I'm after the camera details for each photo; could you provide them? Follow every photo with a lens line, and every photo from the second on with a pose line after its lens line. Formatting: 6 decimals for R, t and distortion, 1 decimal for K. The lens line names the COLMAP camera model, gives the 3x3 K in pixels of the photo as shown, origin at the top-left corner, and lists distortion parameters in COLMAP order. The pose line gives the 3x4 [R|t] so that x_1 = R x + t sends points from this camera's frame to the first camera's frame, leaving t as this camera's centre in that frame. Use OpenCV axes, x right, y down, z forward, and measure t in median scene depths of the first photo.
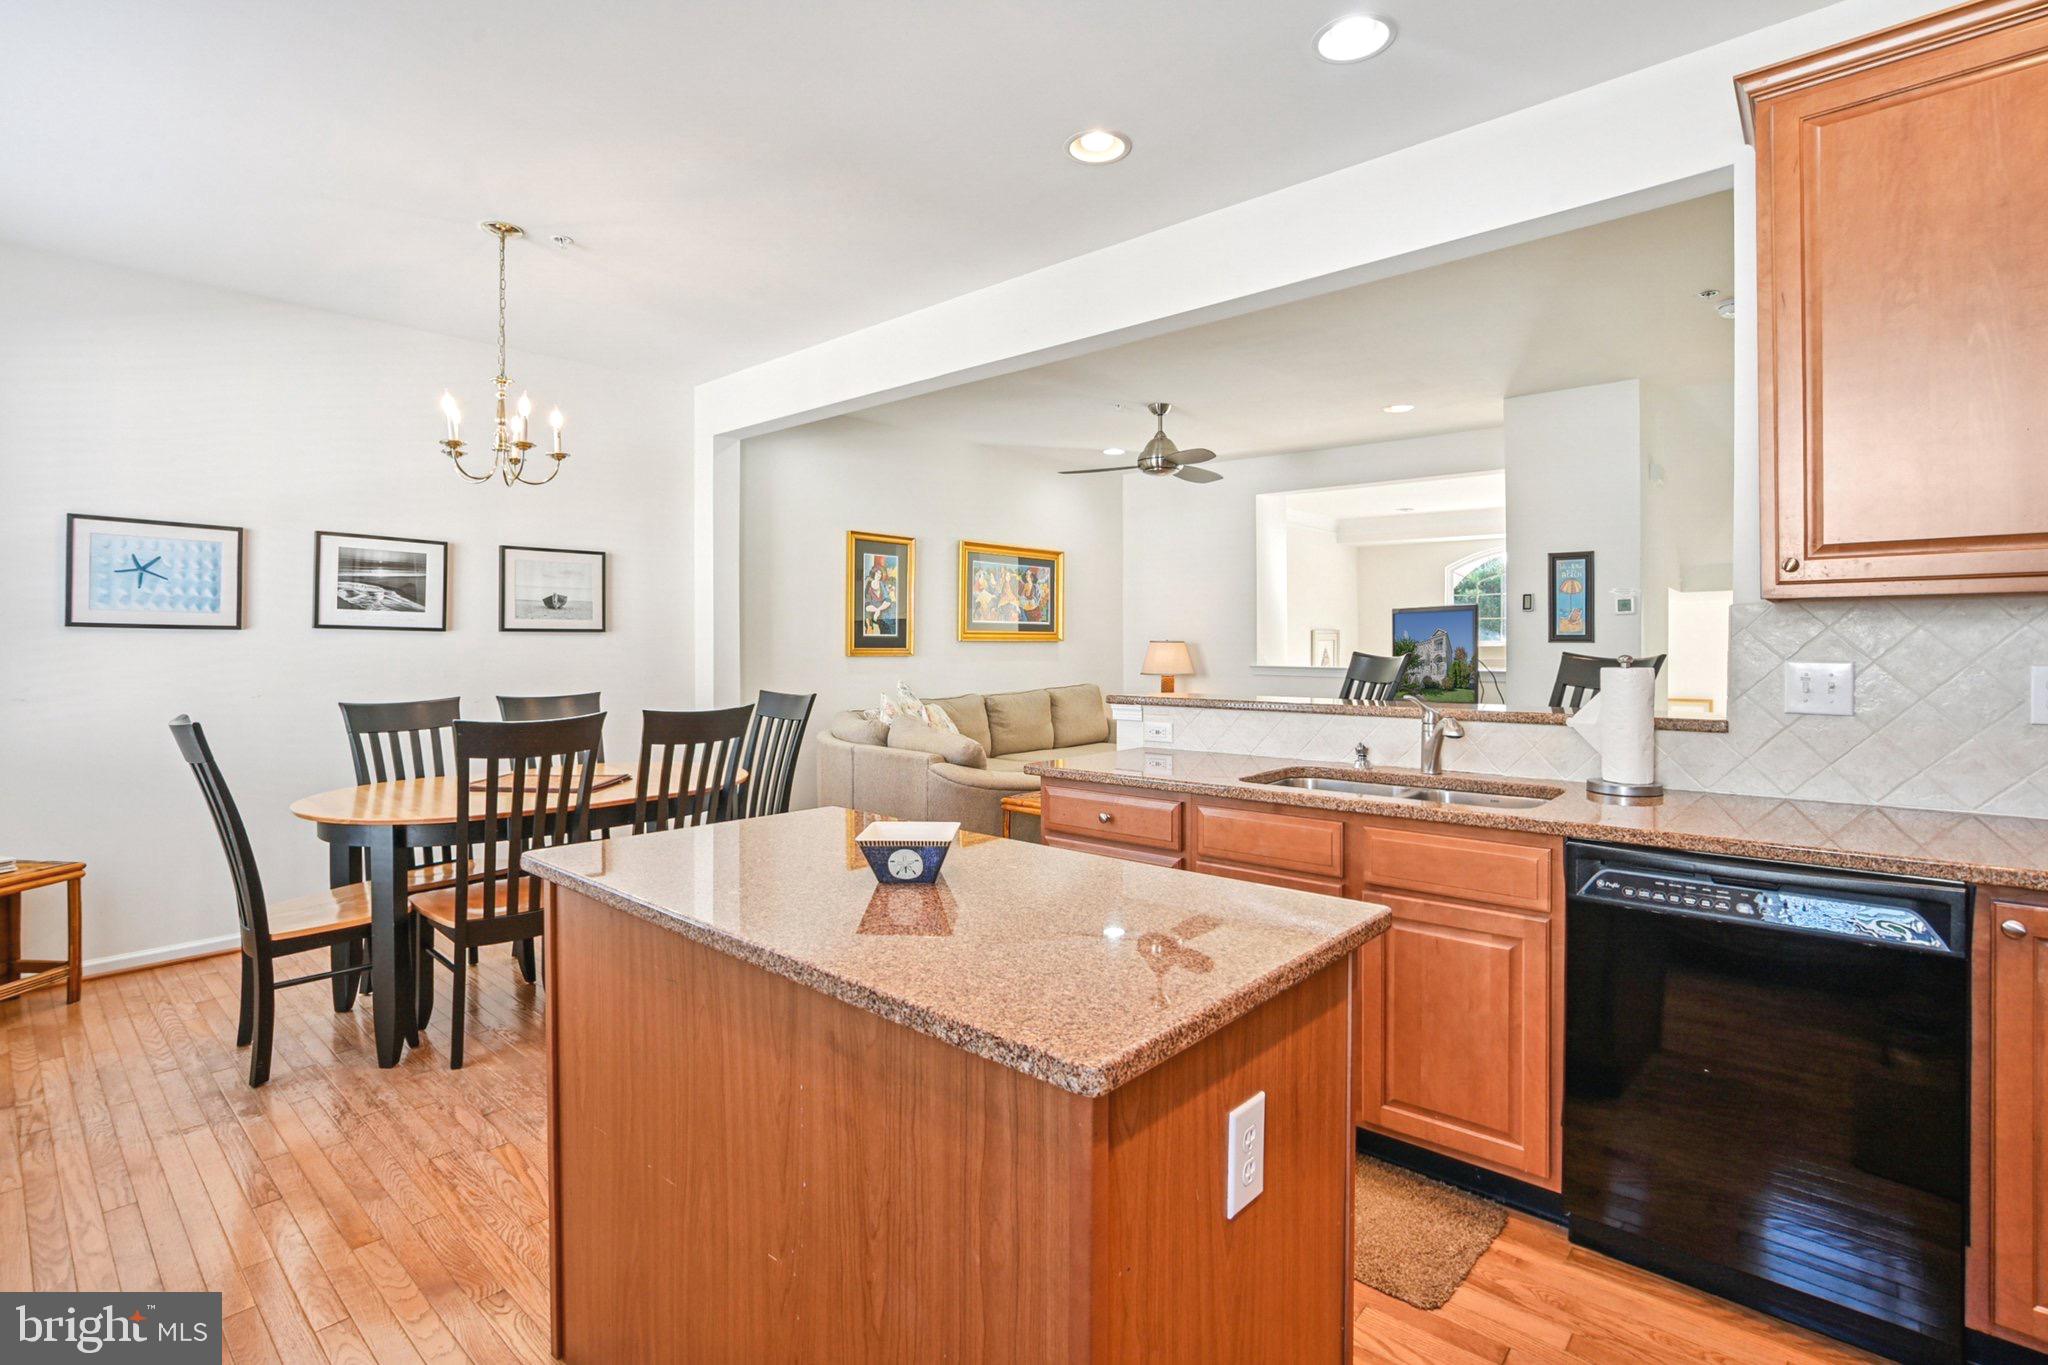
lens RADIAL K [[981.6, 0, 1010.7], [0, 981.6, 640.4], [0, 0, 1]] dist [-0.024398, 0.003015]
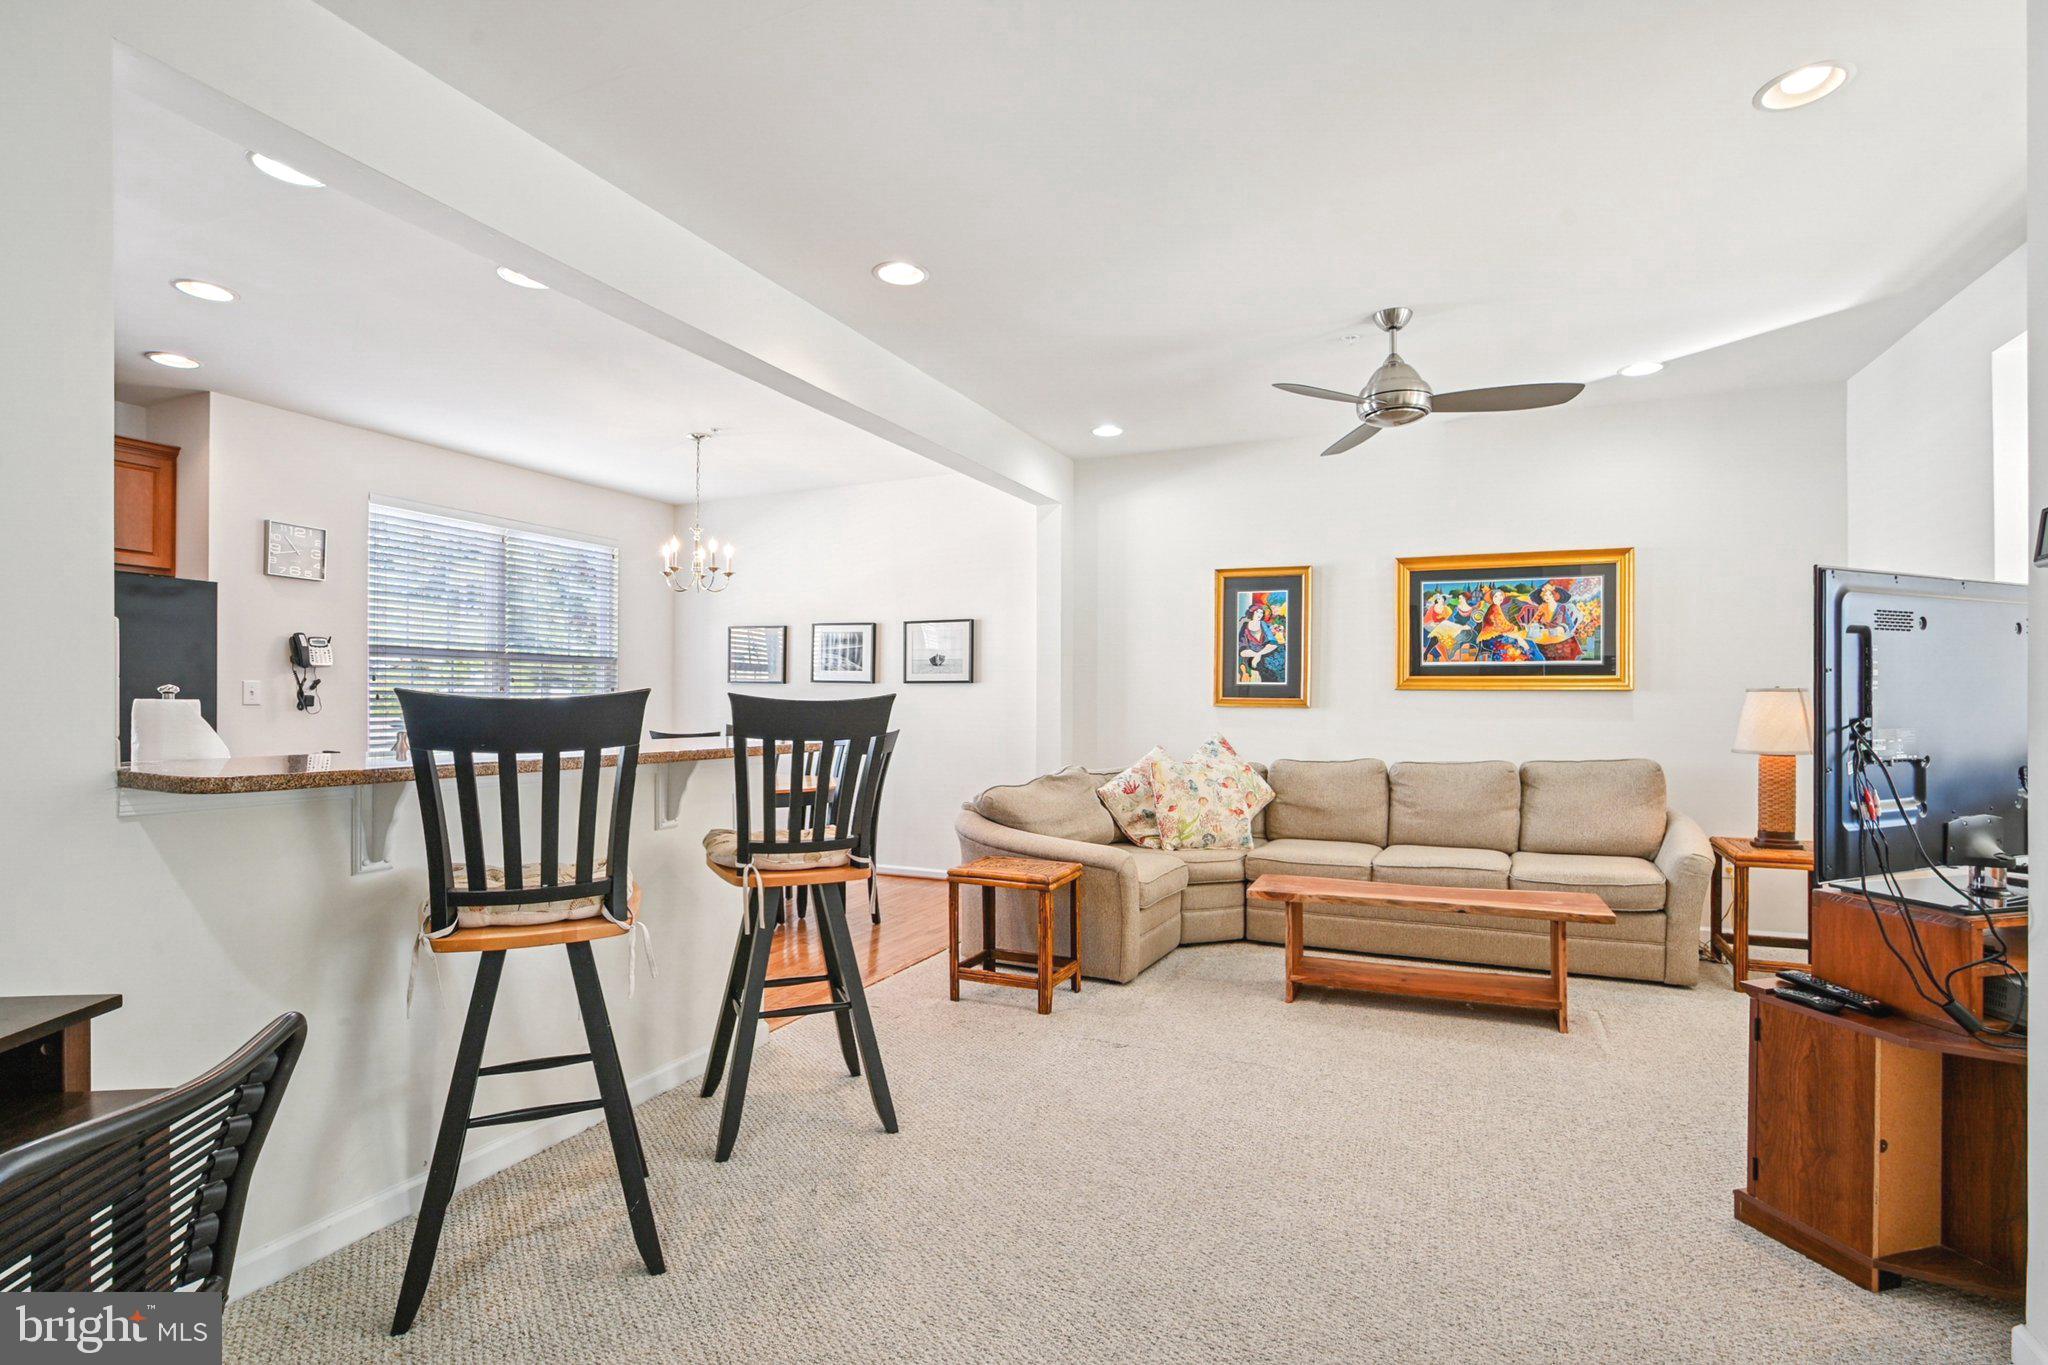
lens RADIAL K [[981.6, 0, 1025.5], [0, 981.6, 690.6], [0, 0, 1]] dist [-0.024398, 0.003015]
pose [[0.316712, -0.005724, -0.948505, 0.932900], [-0.001515, 0.999977, -0.006541, 0.010976], [0.948521, 0.003509, 0.316696, 0.775309]]
